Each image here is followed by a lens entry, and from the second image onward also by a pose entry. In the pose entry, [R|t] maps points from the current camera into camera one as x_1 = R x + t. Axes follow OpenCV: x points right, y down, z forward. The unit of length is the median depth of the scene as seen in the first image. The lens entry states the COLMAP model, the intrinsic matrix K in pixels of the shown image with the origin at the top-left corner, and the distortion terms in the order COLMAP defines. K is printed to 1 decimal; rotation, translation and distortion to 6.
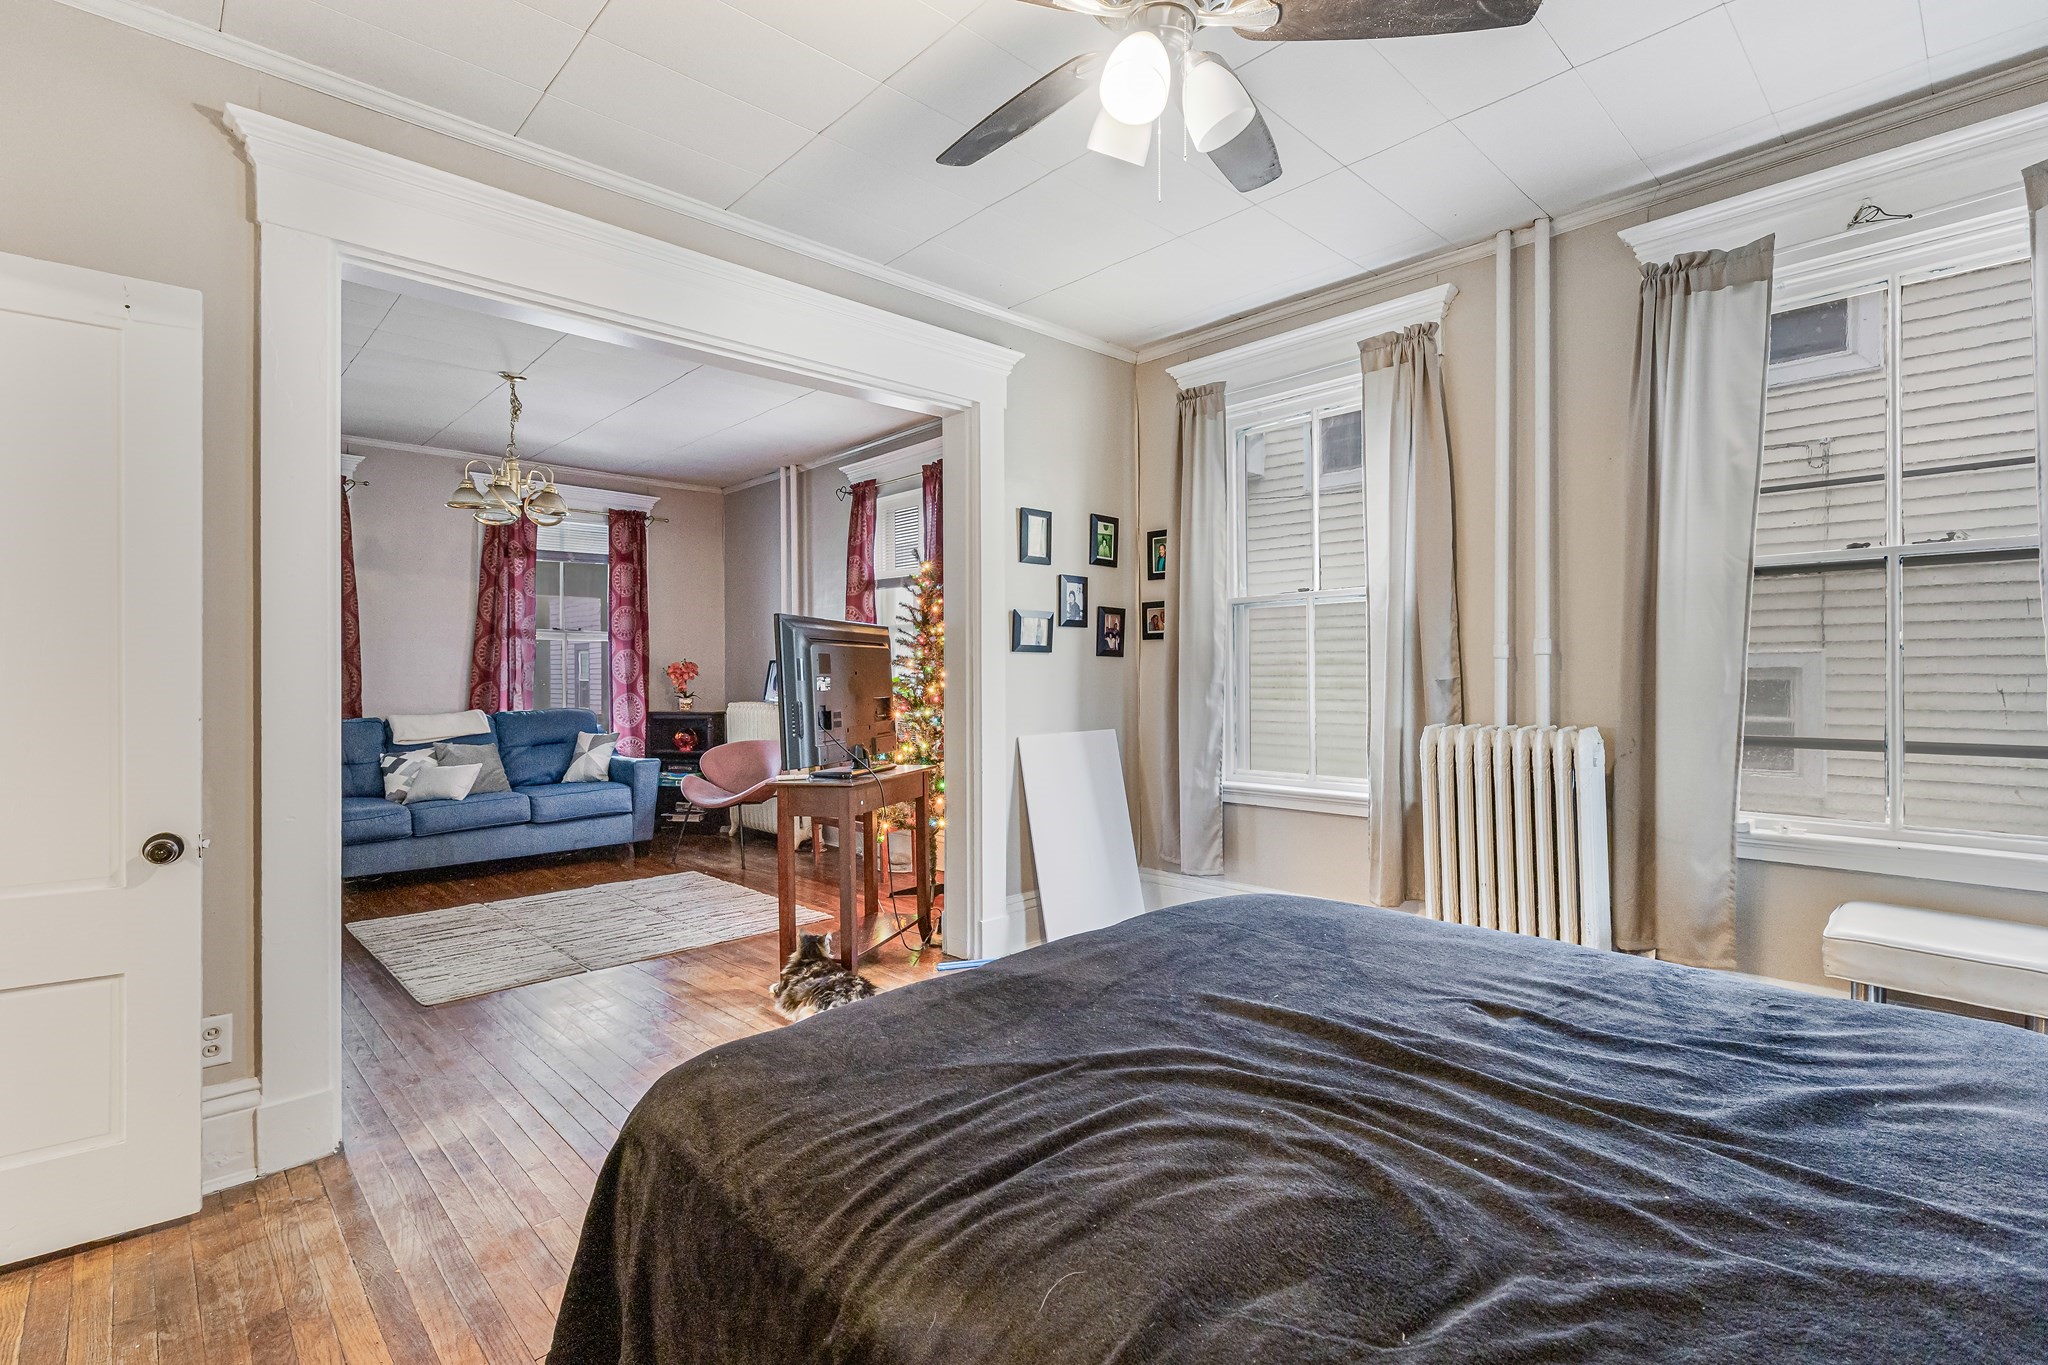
lens RADIAL K [[942.3, 0, 1056.8], [0, 942.3, 679.0], [0, 0, 1]] dist [0.003053, 0.000292]
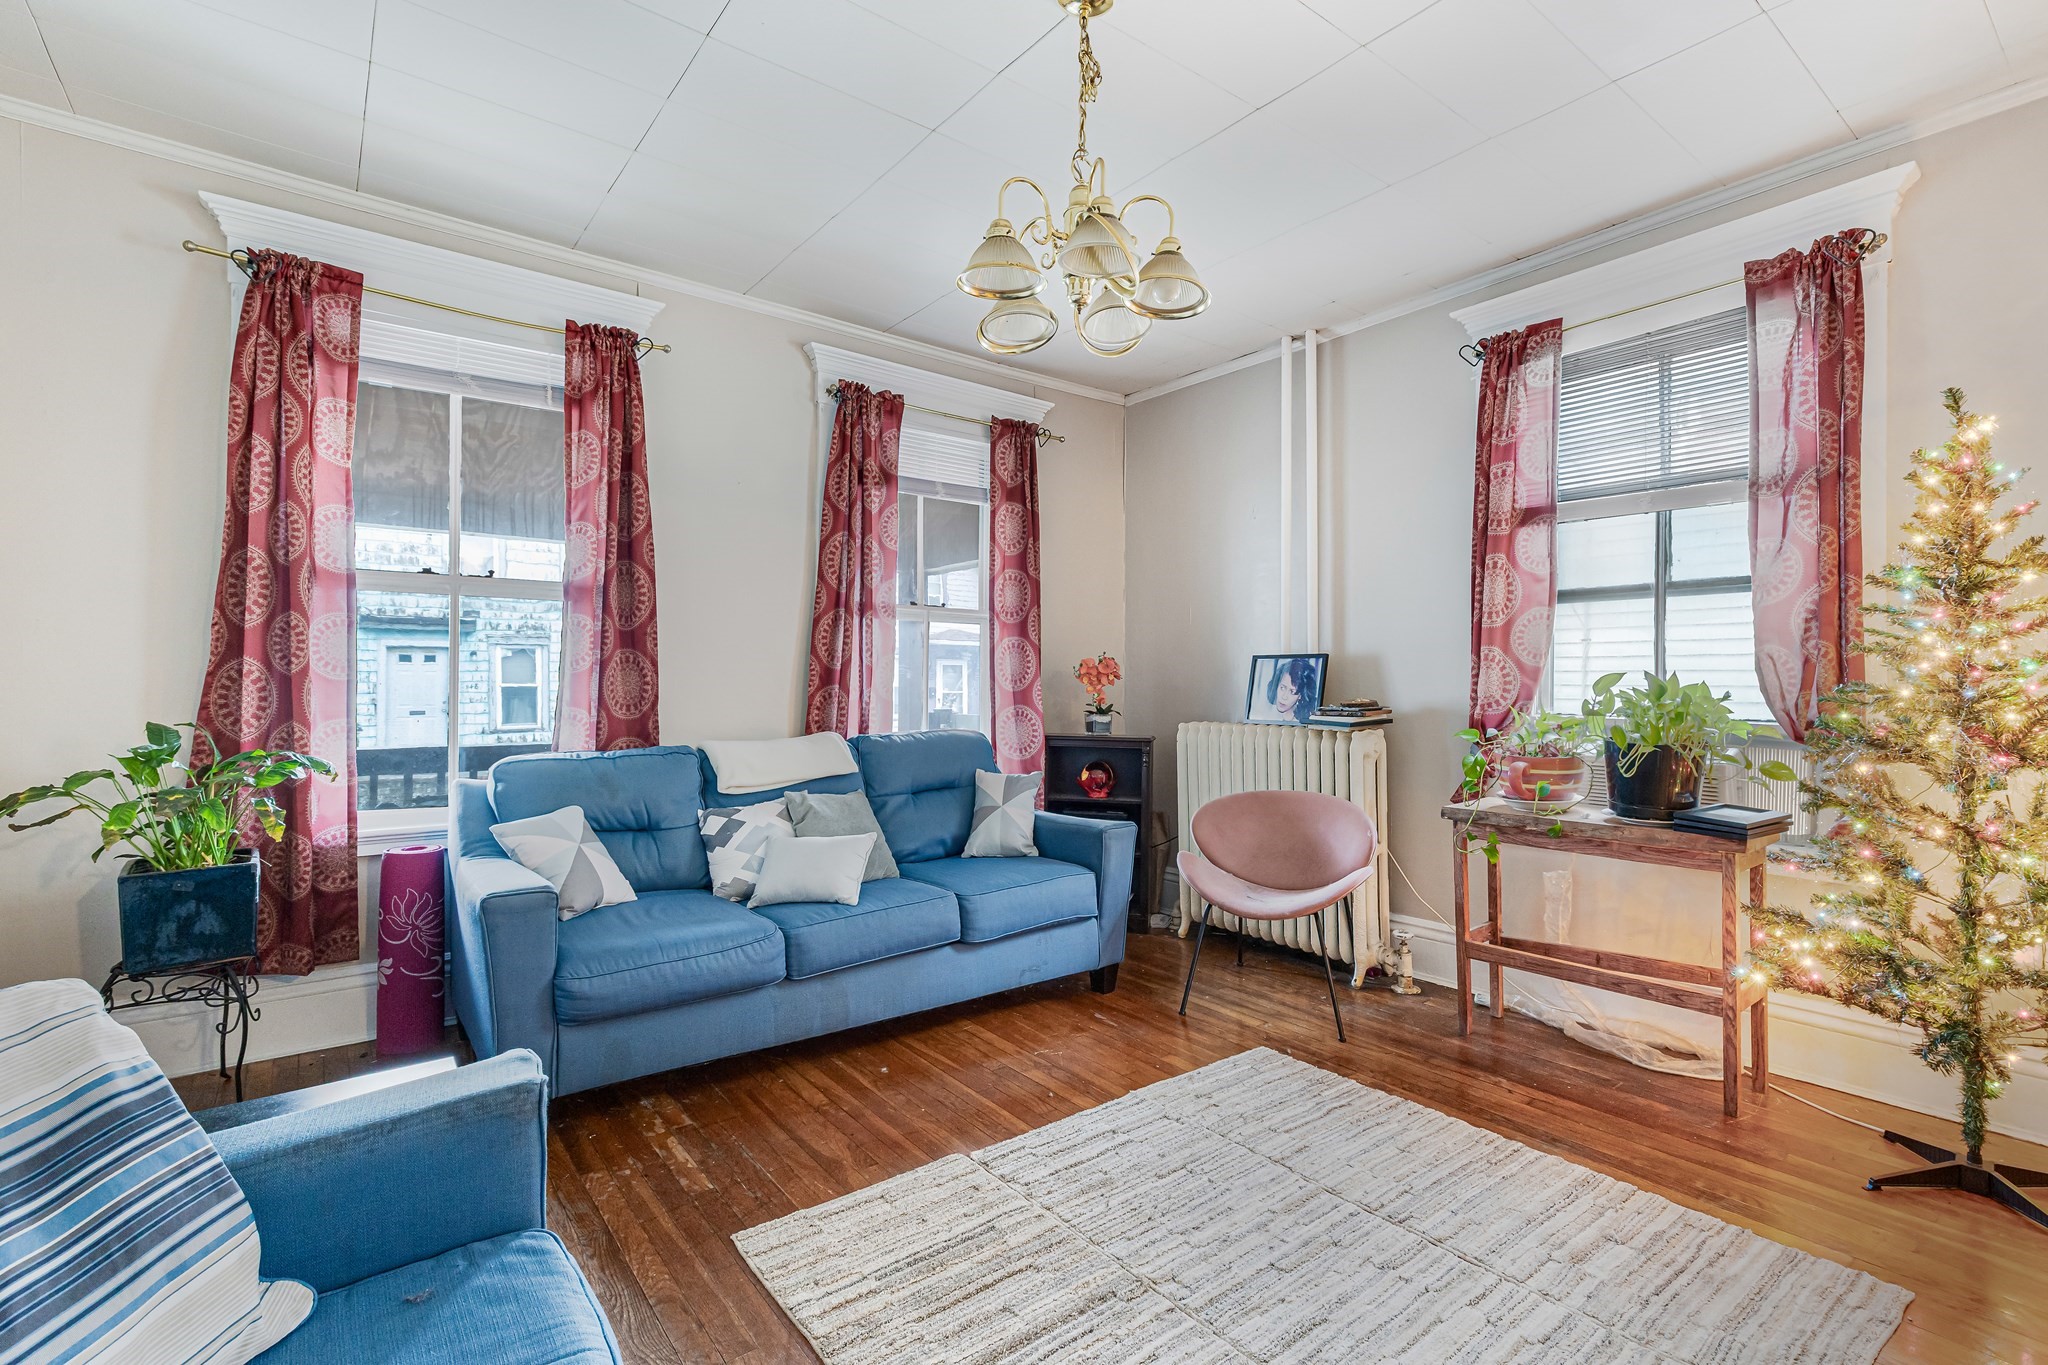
lens RADIAL K [[909.0, 0, 1041.5], [0, 909.0, 684.2], [0, 0, 1]] dist [0.004609, 0.000291]
pose [[0.995002, 0.008969, -0.099454, -0.410866], [-0.009459, 0.999945, -0.004453, 0.003173], [0.099409, 0.005371, 0.995032, 0.426139]]
